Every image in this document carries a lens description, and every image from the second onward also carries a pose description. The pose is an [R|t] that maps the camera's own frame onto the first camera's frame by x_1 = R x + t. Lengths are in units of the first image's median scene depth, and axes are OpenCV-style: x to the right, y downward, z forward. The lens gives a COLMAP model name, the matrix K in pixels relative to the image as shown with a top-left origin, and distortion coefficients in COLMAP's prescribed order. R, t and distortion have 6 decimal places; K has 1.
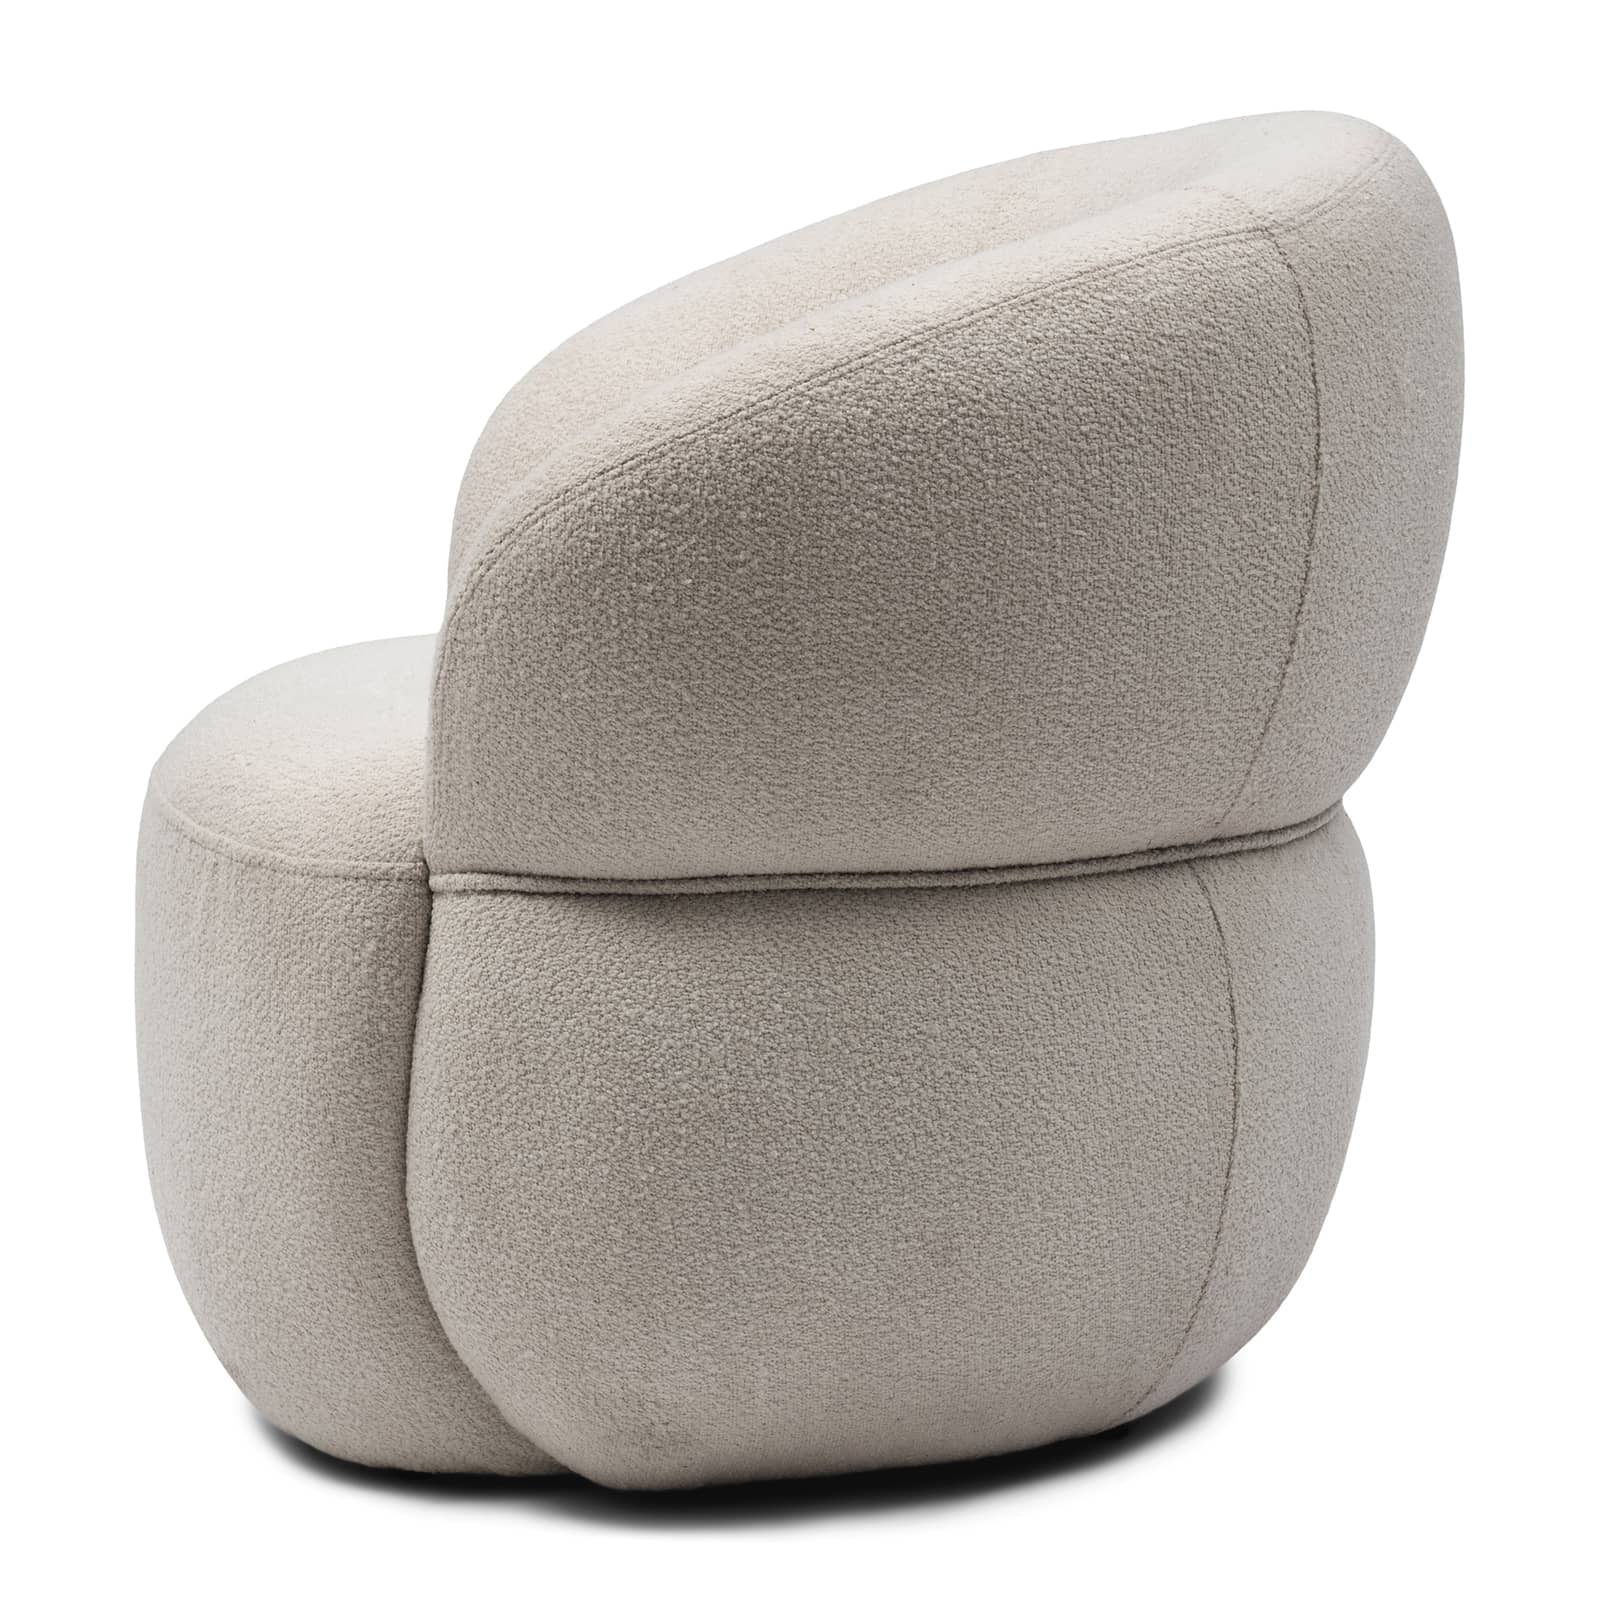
lens RADIAL K [[6086.6, 0, 798.6], [0, 6086.6, 797.2], [0, 0, 1]] dist [0.266254, 0.000000]
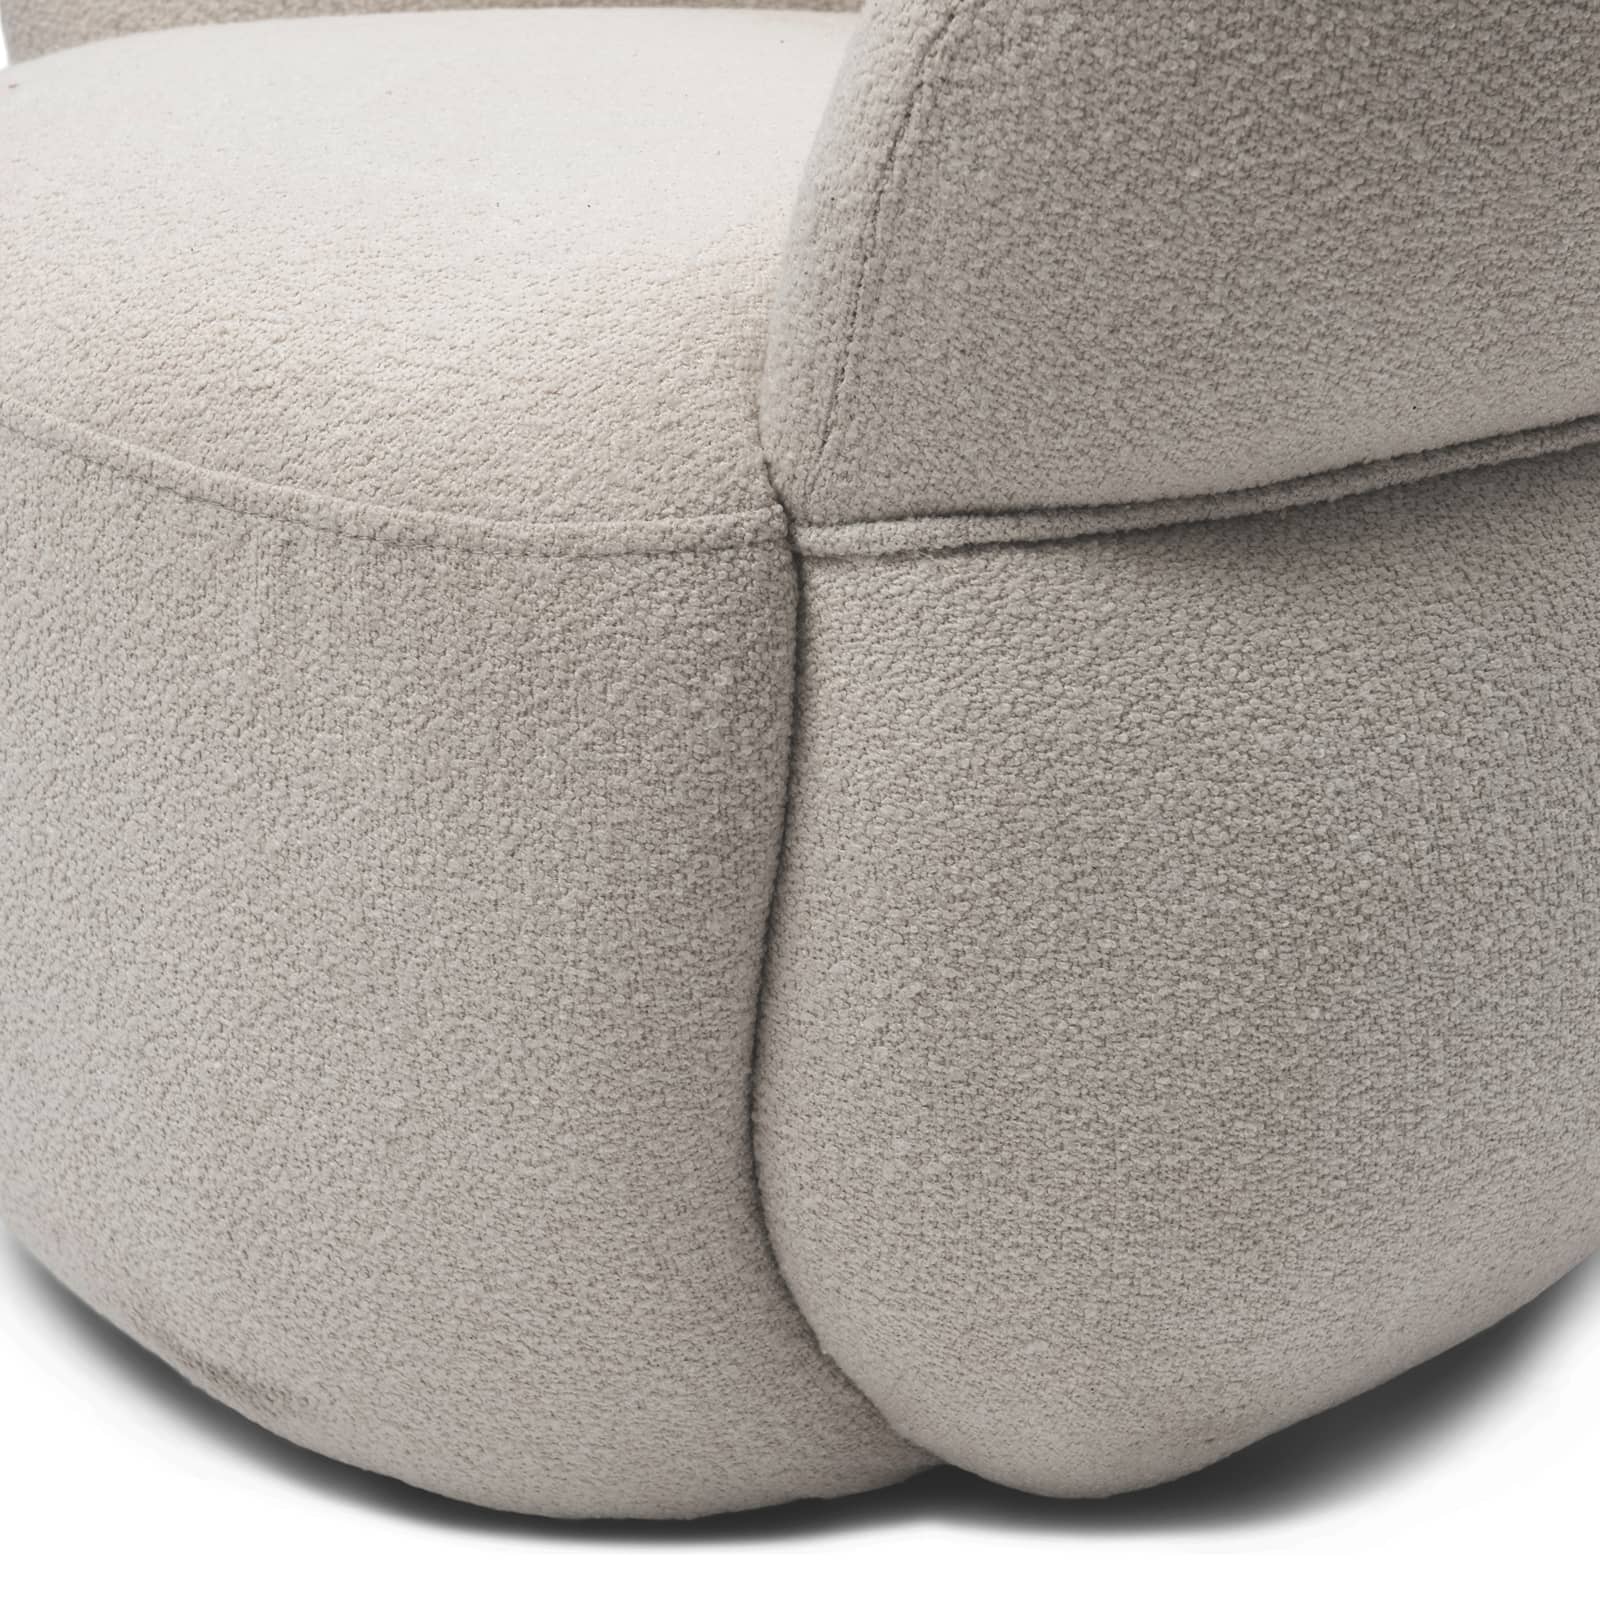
lens RADIAL K [[4412.7, 0, 817.2], [0, 4412.7, 744.1], [0, 0, 1]] dist [-0.002655, 0.000000]
pose [[0.880987, -0.163604, 0.443955, -0.236149], [0.082720, 0.977122, 0.195934, -0.044434], [-0.465853, -0.135891, 0.874365, 0.673214]]
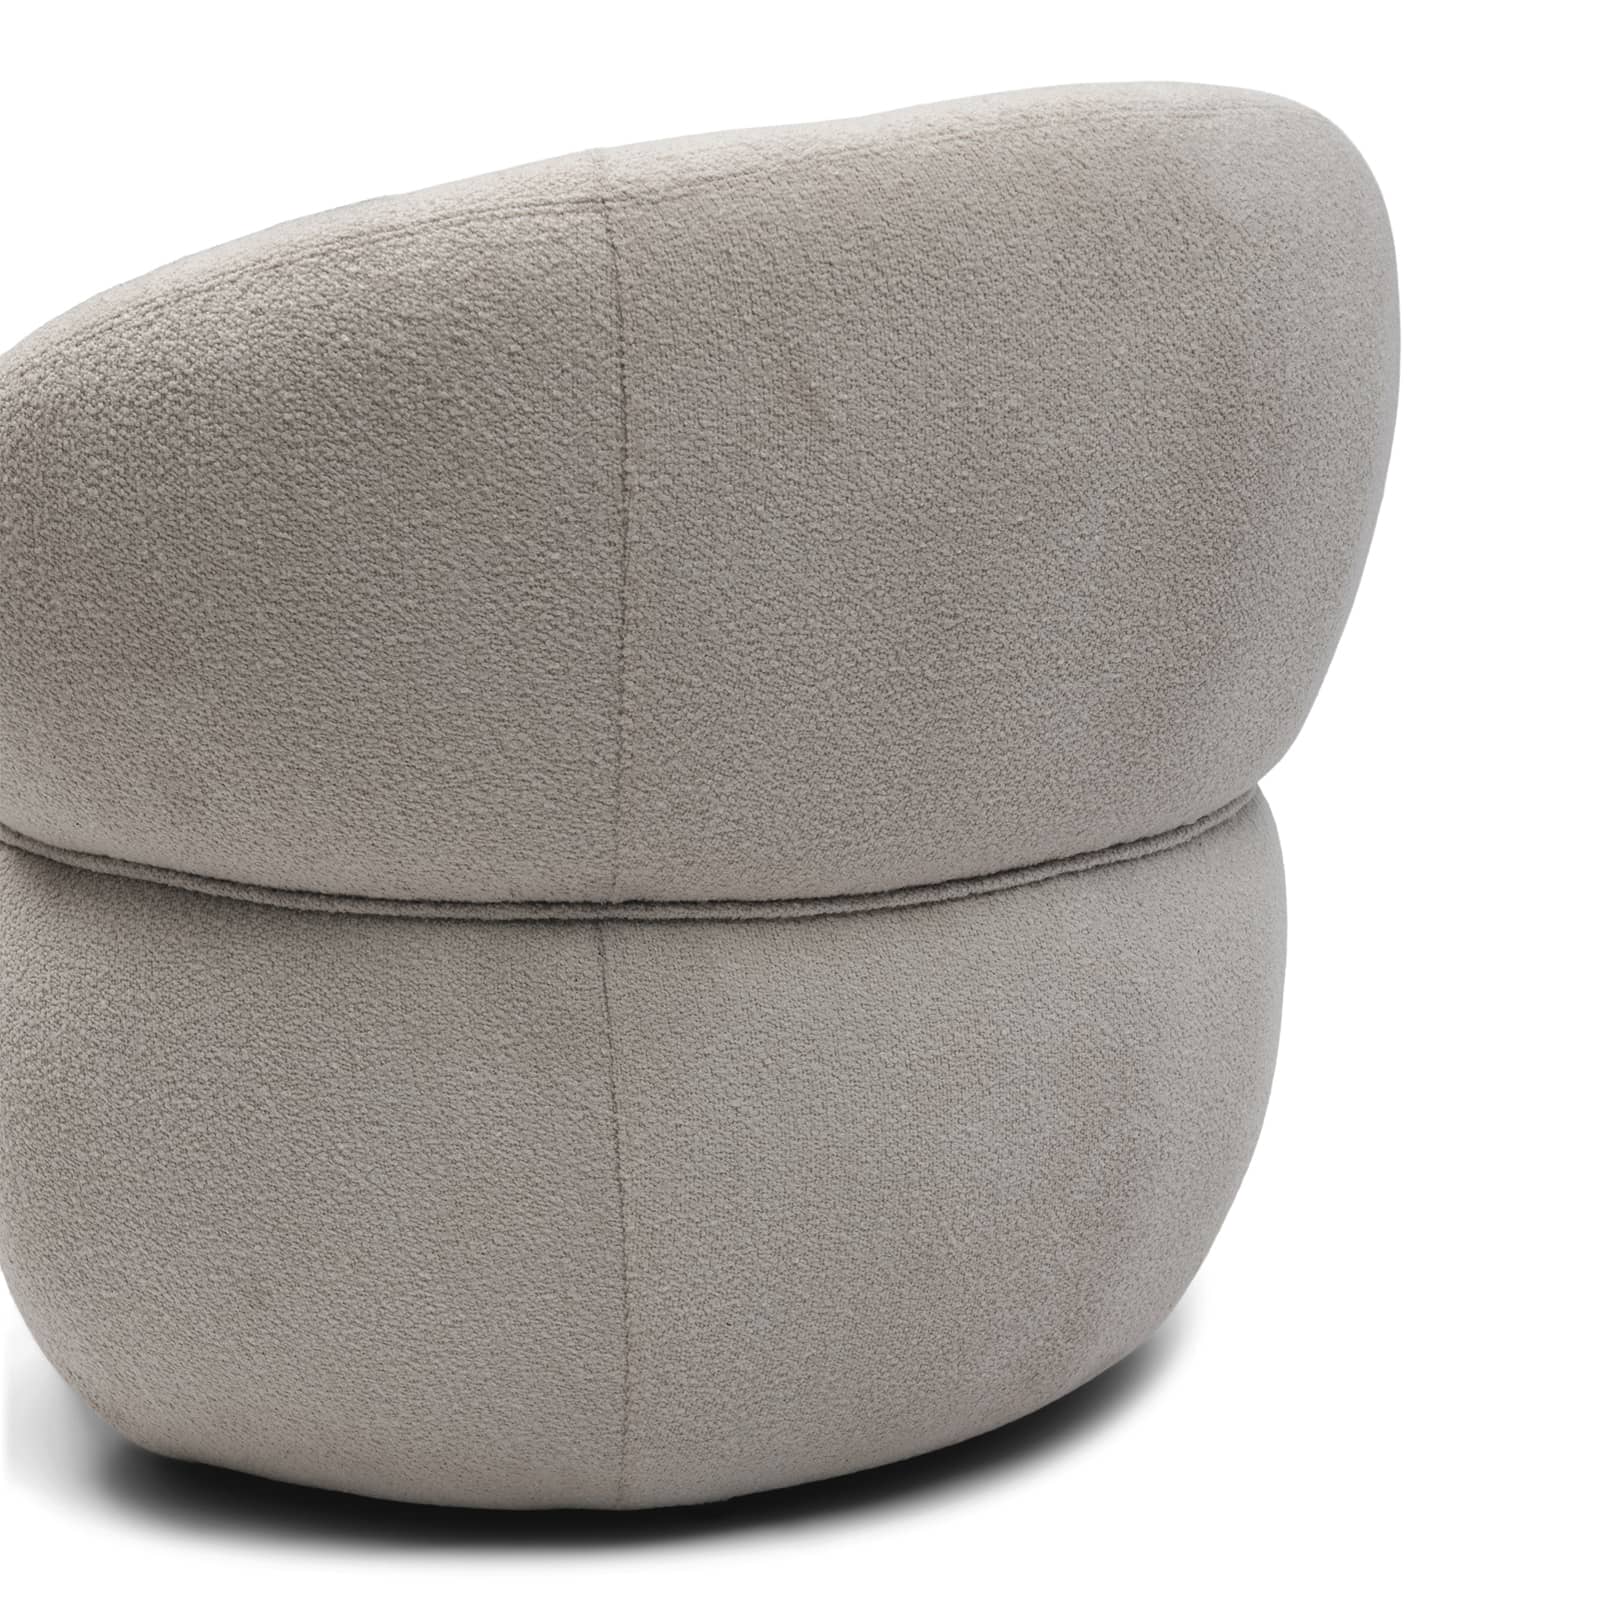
lens RADIAL K [[3650.1, 0, 803.8], [0, 3650.1, 807.3], [0, 0, 1]] dist [0.116791, 0.000000]
pose [[0.735009, 0.148576, -0.661580, 0.447834], [-0.104345, 0.988860, 0.106149, -0.067290], [0.669981, -0.008988, 0.742324, 0.647774]]
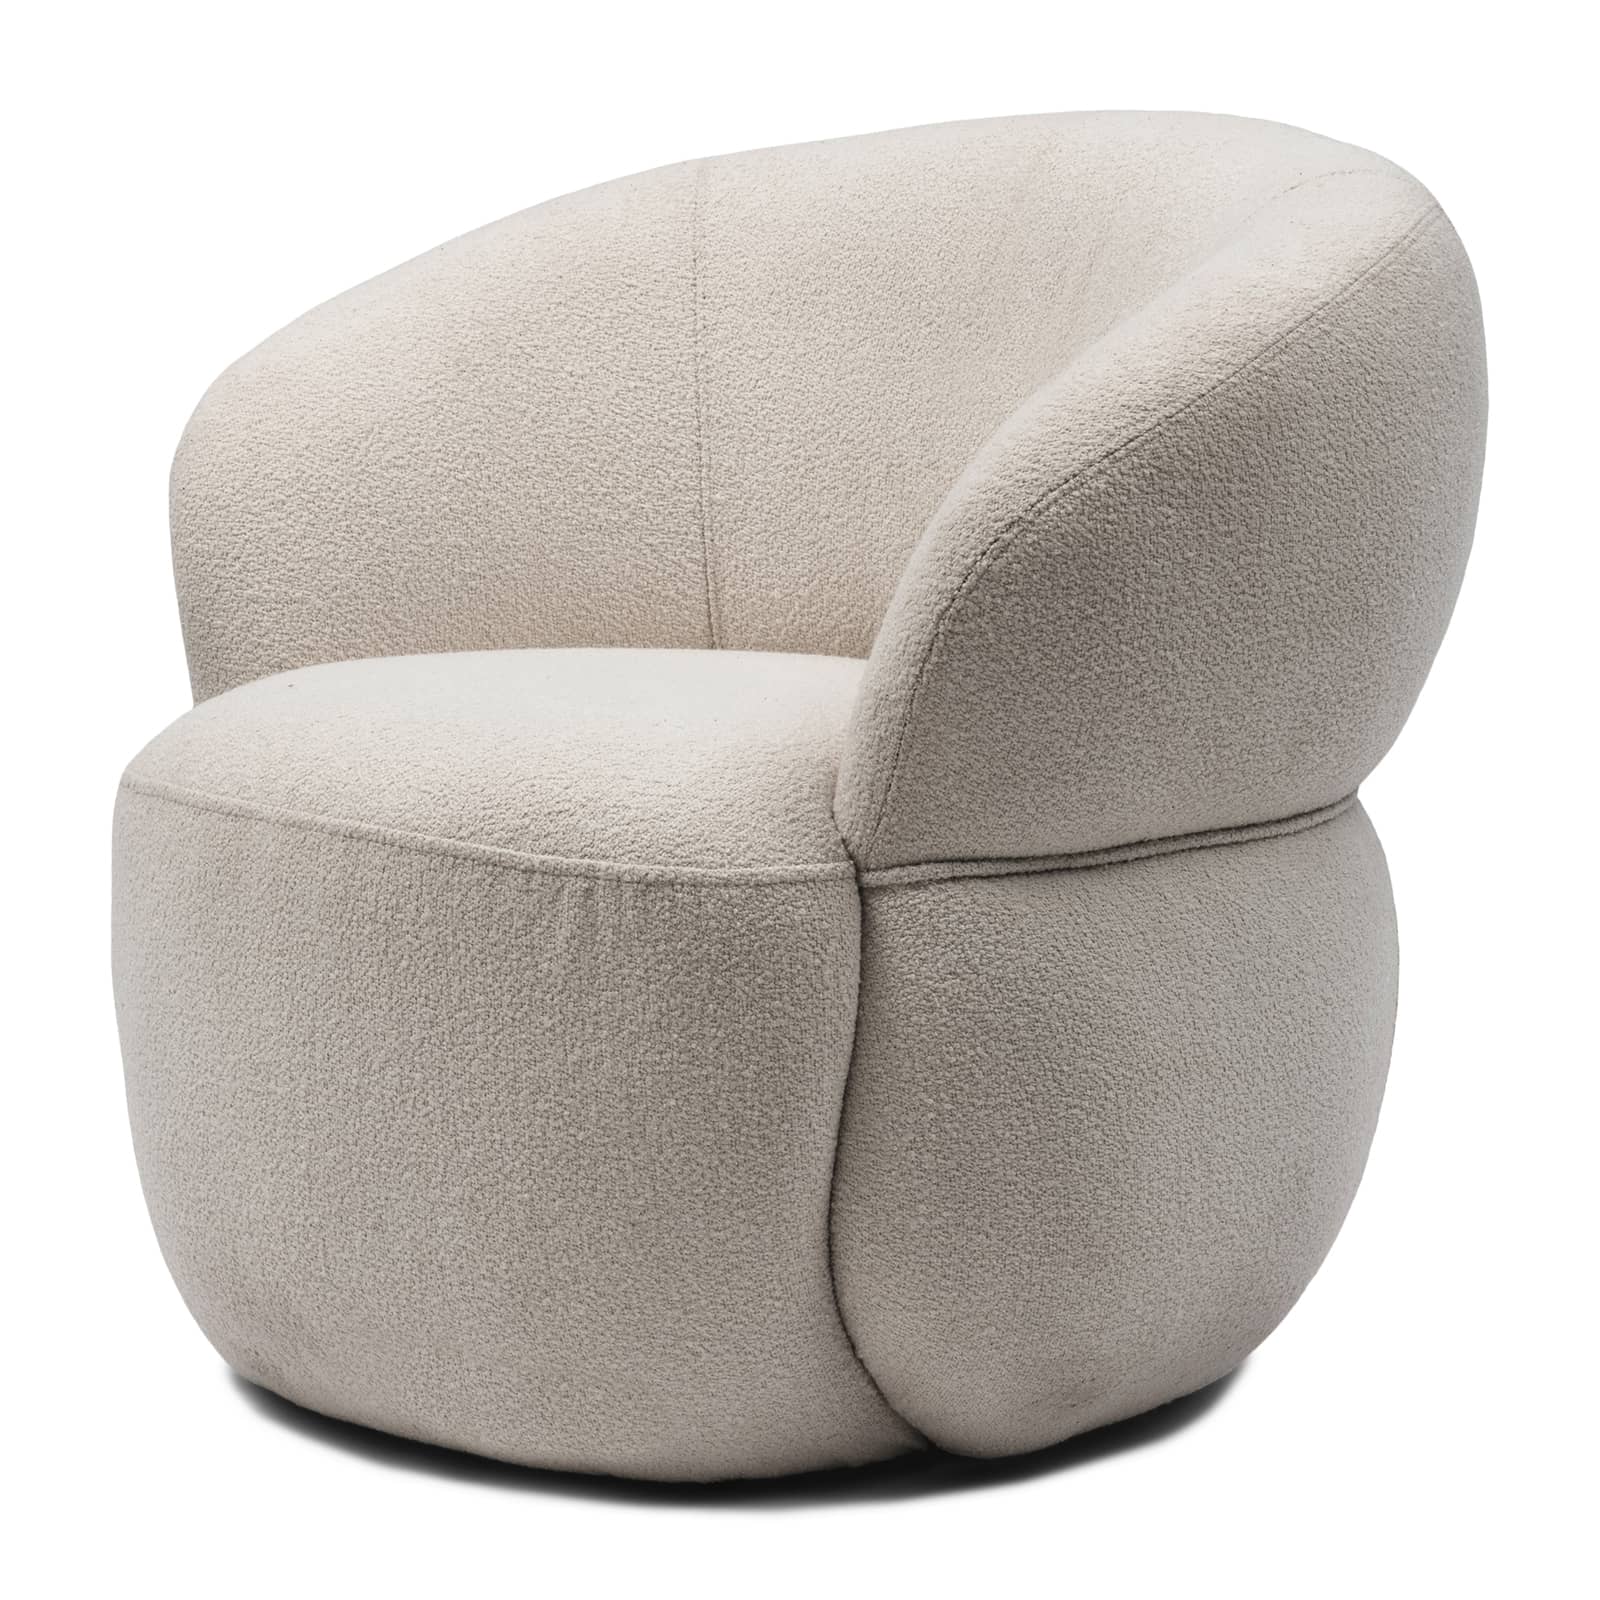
lens RADIAL K [[6086.6, 0, 804.9], [0, 6086.6, 805.0], [0, 0, 1]] dist [0.266254, 0.000000]
pose [[0.784574, -0.088873, 0.613633, -0.695003], [0.094607, 0.995245, 0.023181, -0.022769], [-0.612775, 0.039867, 0.789251, 0.216192]]
